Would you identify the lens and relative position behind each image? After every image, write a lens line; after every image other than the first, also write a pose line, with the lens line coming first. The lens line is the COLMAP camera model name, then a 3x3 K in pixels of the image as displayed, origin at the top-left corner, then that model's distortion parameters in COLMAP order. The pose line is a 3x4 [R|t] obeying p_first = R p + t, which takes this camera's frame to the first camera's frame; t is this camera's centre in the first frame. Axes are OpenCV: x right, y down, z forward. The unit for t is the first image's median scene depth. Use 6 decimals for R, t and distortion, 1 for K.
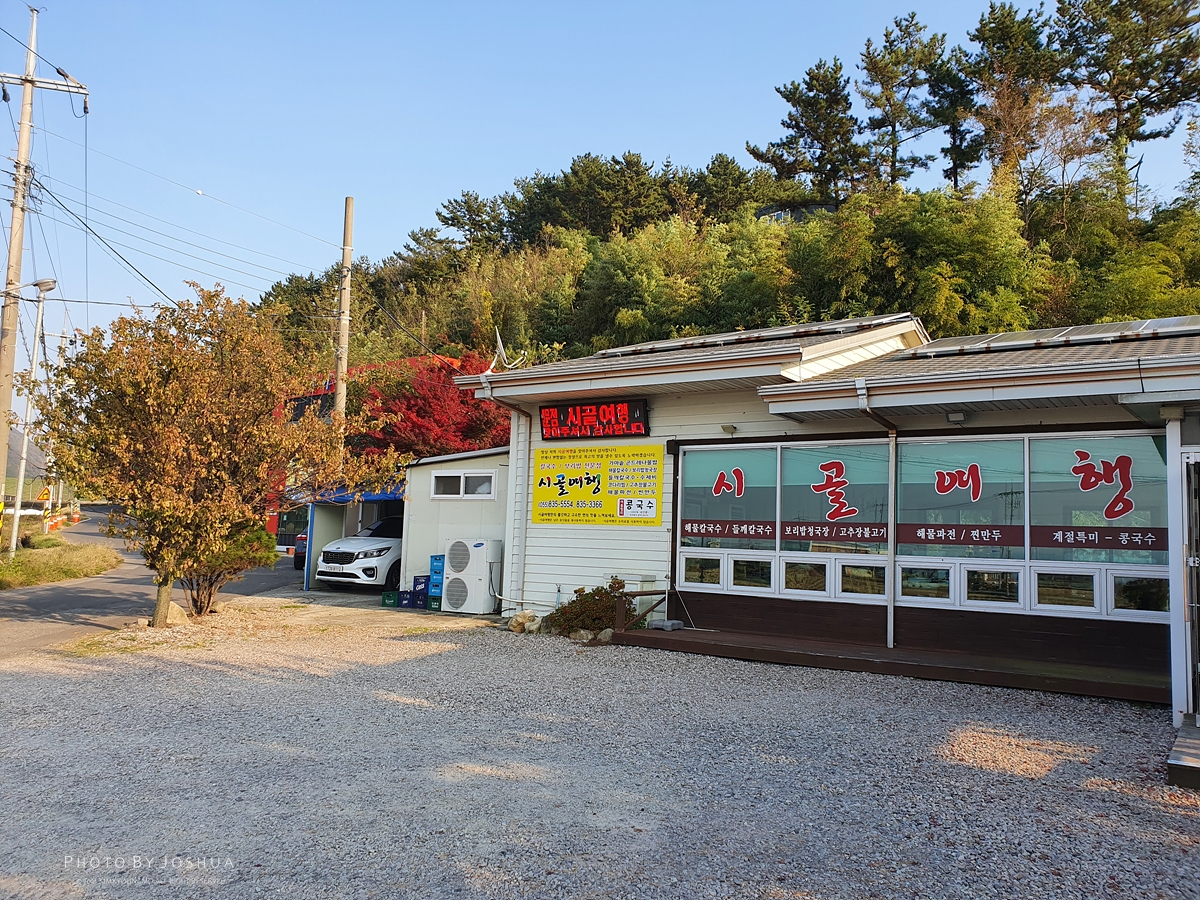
lens RADIAL K [[909.6, 0, 600.0], [0, 909.6, 450.0], [0, 0, 1]] dist [0.116719, -0.295233]
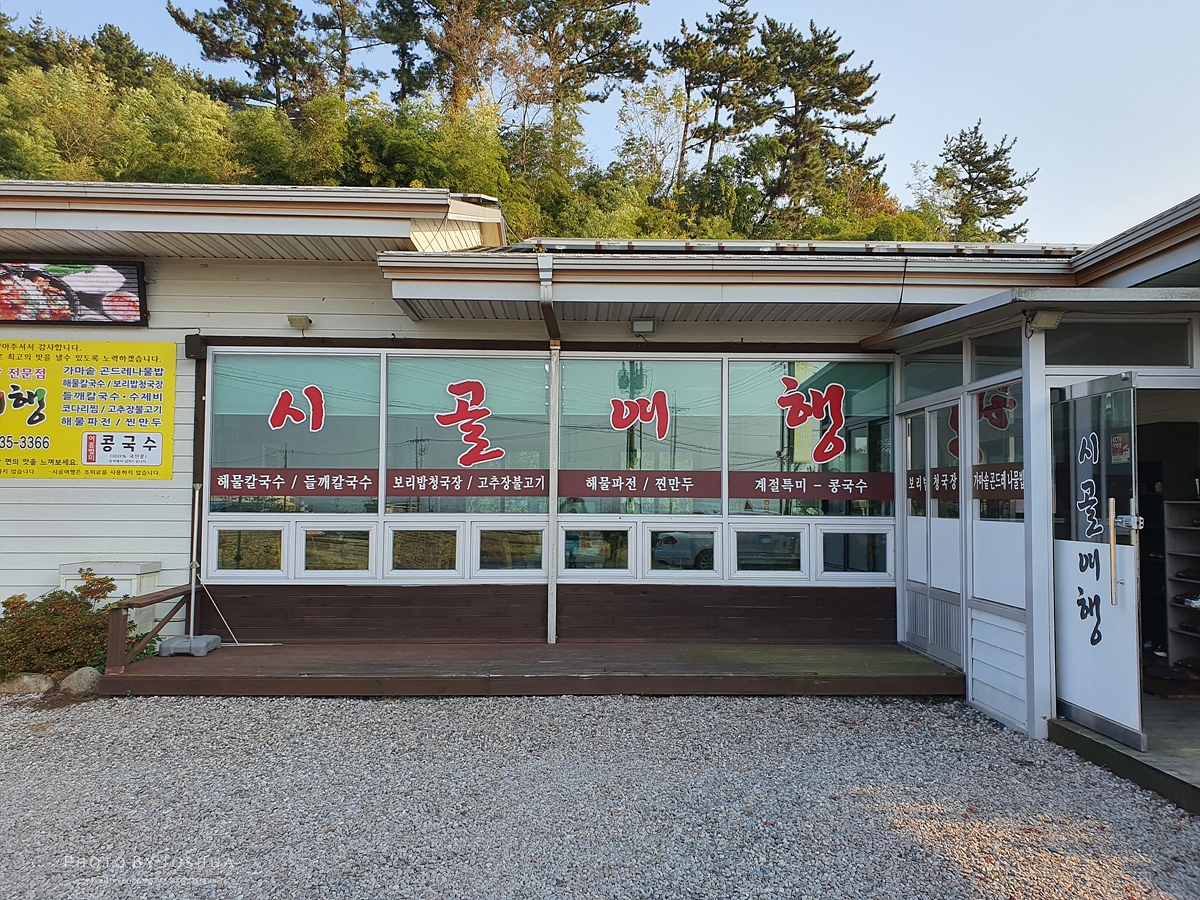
lens RADIAL K [[923.0, 0, 600.0], [0, 923.0, 450.0], [0, 0, 1]] dist [0.046623, -0.053890]
pose [[0.810008, -0.000004, 0.586419, -0.065019], [-0.037571, 0.997945, 0.051902, 0.023017], [-0.585214, -0.064073, 0.808343, 0.355140]]
